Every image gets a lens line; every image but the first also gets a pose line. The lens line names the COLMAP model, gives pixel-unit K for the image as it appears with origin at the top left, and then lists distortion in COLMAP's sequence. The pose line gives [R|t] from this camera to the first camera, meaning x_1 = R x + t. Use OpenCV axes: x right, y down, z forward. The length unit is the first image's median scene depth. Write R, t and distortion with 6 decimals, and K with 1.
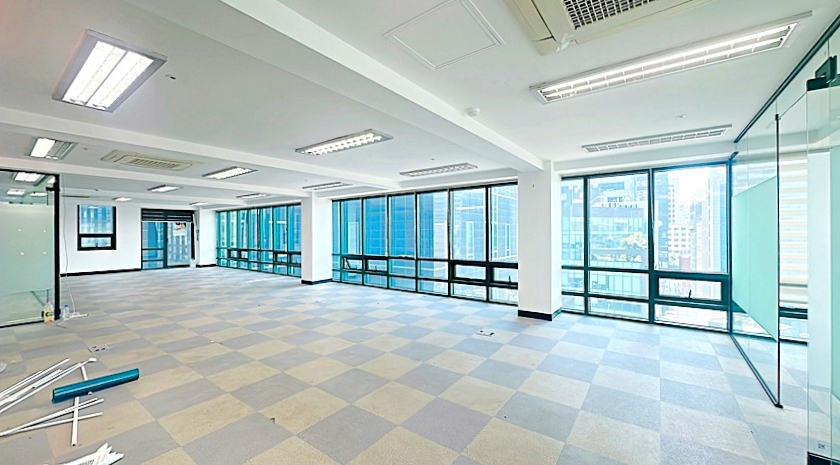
lens RADIAL K [[323.1, 0, 421.3], [0, 323.1, 230.4], [0, 0, 1]] dist [-0.004040, 0.000377]
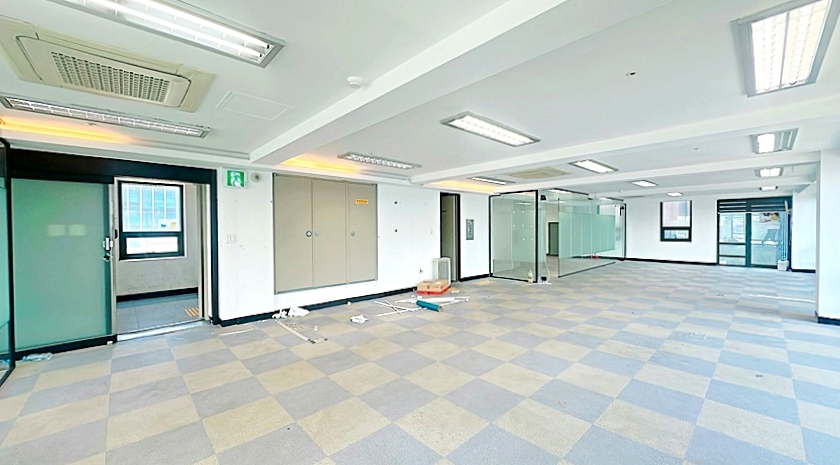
lens RADIAL K [[323.1, 0, 418.9], [0, 323.1, 236.6], [0, 0, 1]] dist [-0.004040, 0.000377]
pose [[-0.190249, 0.031670, -0.981225, 0.347288], [0.014517, 0.999461, 0.029444, -0.001684], [0.981628, -0.008643, -0.190606, 0.493549]]
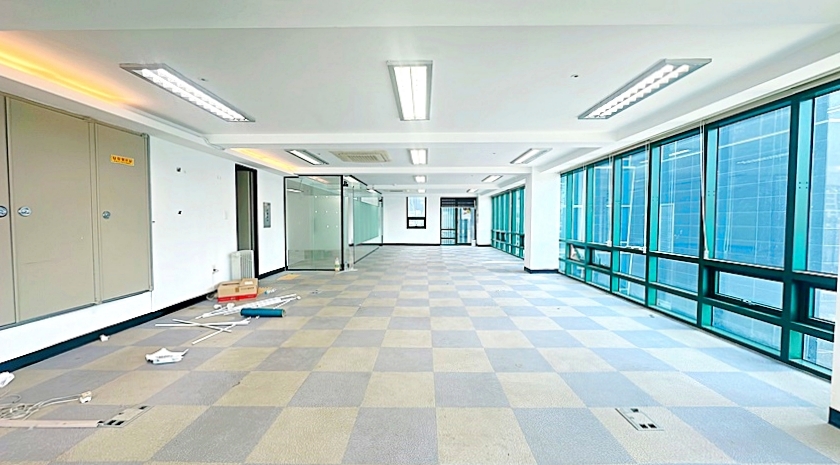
lens RADIAL K [[323.1, 0, 420.3], [0, 323.1, 232.4], [0, 0, 1]] dist [-0.004040, 0.000377]
pose [[0.579588, 0.035604, -0.814131, 0.219052], [0.003252, 0.998936, 0.046001, 0.017978], [0.814903, -0.029310, 0.578856, 0.278289]]
